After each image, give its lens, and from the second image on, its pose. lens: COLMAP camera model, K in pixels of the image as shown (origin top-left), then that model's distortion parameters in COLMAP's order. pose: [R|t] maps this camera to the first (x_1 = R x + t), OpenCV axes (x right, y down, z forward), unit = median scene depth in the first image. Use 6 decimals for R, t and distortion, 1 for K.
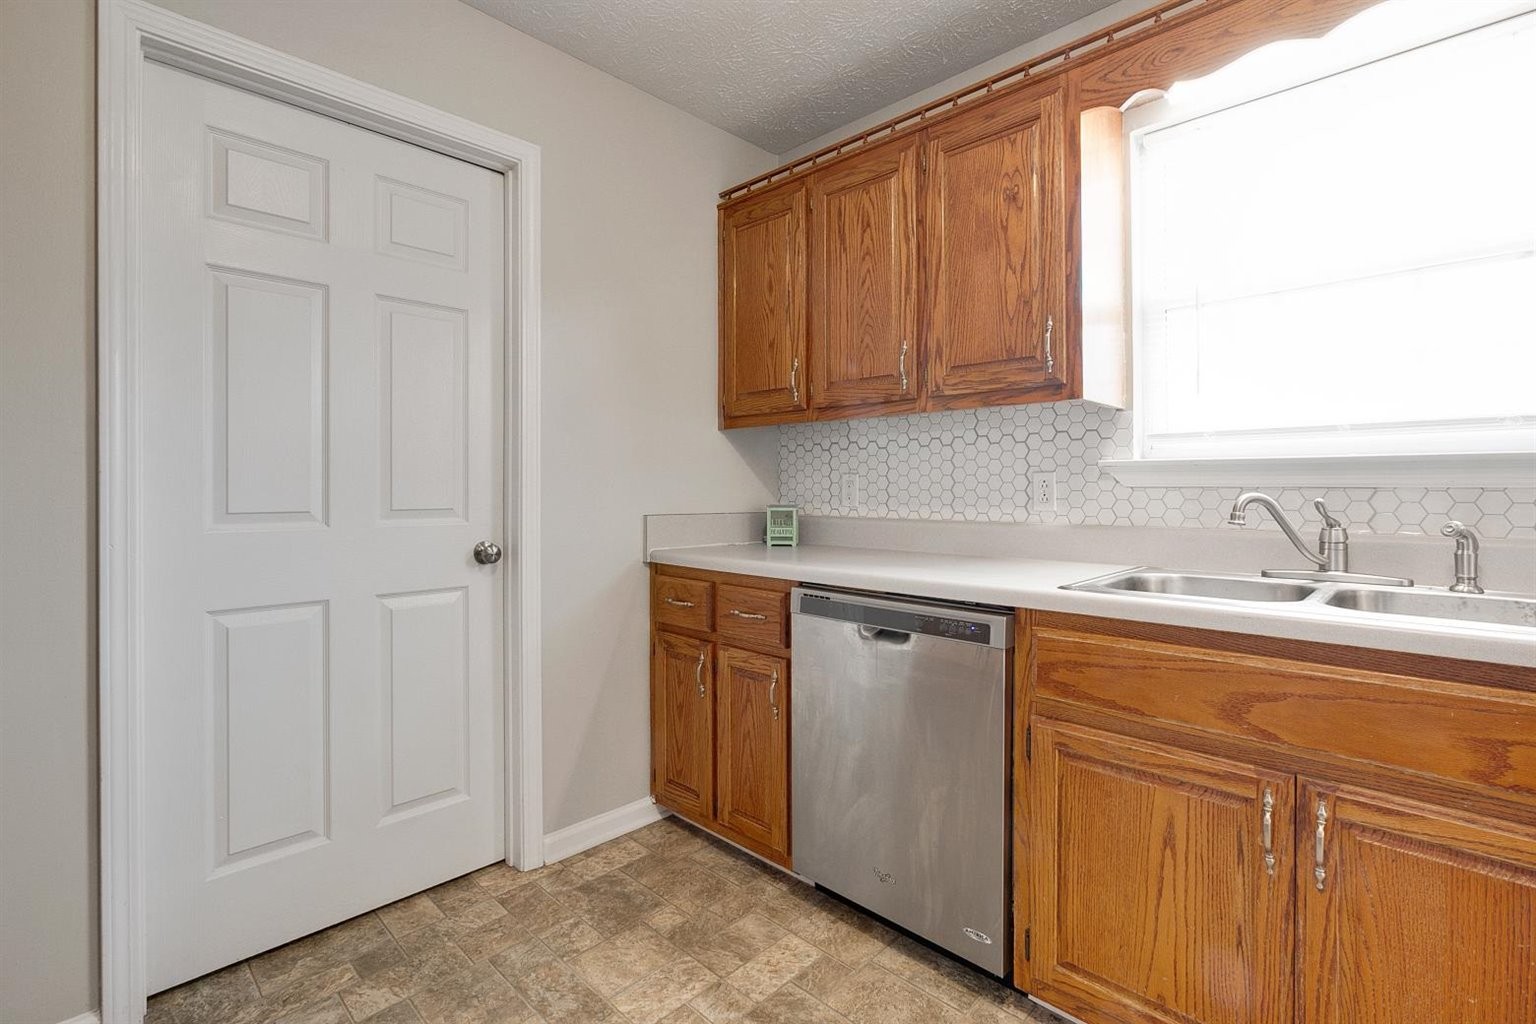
lens RADIAL K [[697.2, 0, 793.1], [0, 697.2, 491.9], [0, 0, 1]] dist [-0.008914, 0.000997]
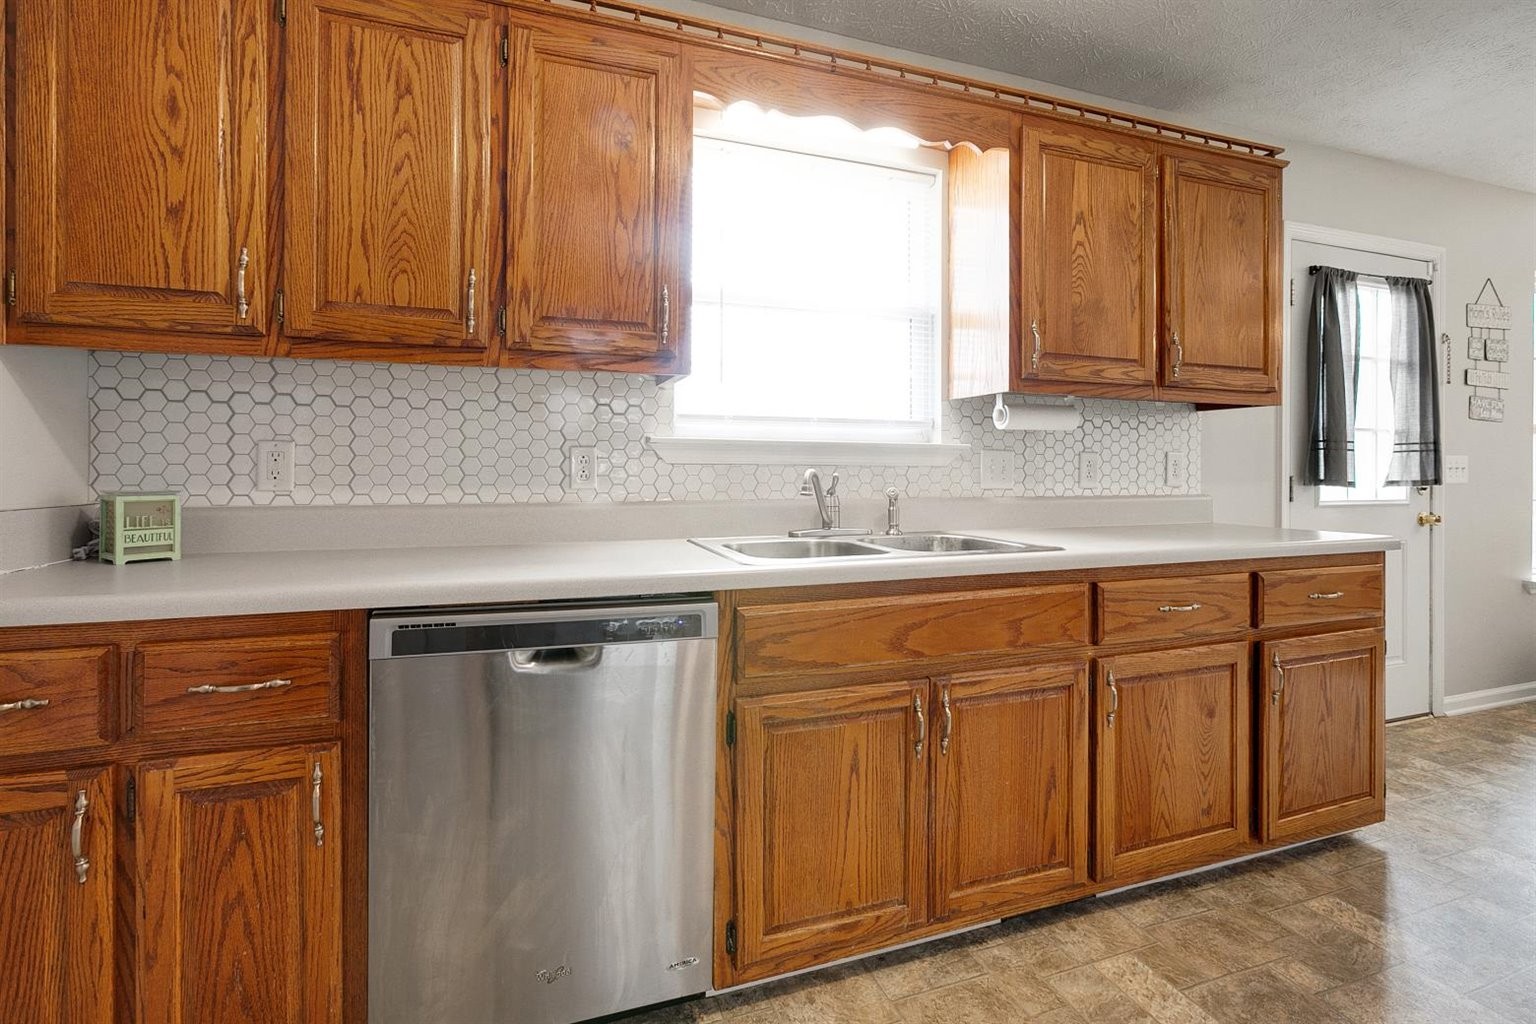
lens RADIAL K [[725.4, 0, 771.5], [0, 725.4, 464.3], [0, 0, 1]] dist [-0.027190, 0.014267]
pose [[0.464893, 0.003189, 0.885361, -0.383788], [-0.000684, 0.999995, -0.003242, -0.002573], [-0.885366, 0.000901, 0.464893, 0.352880]]
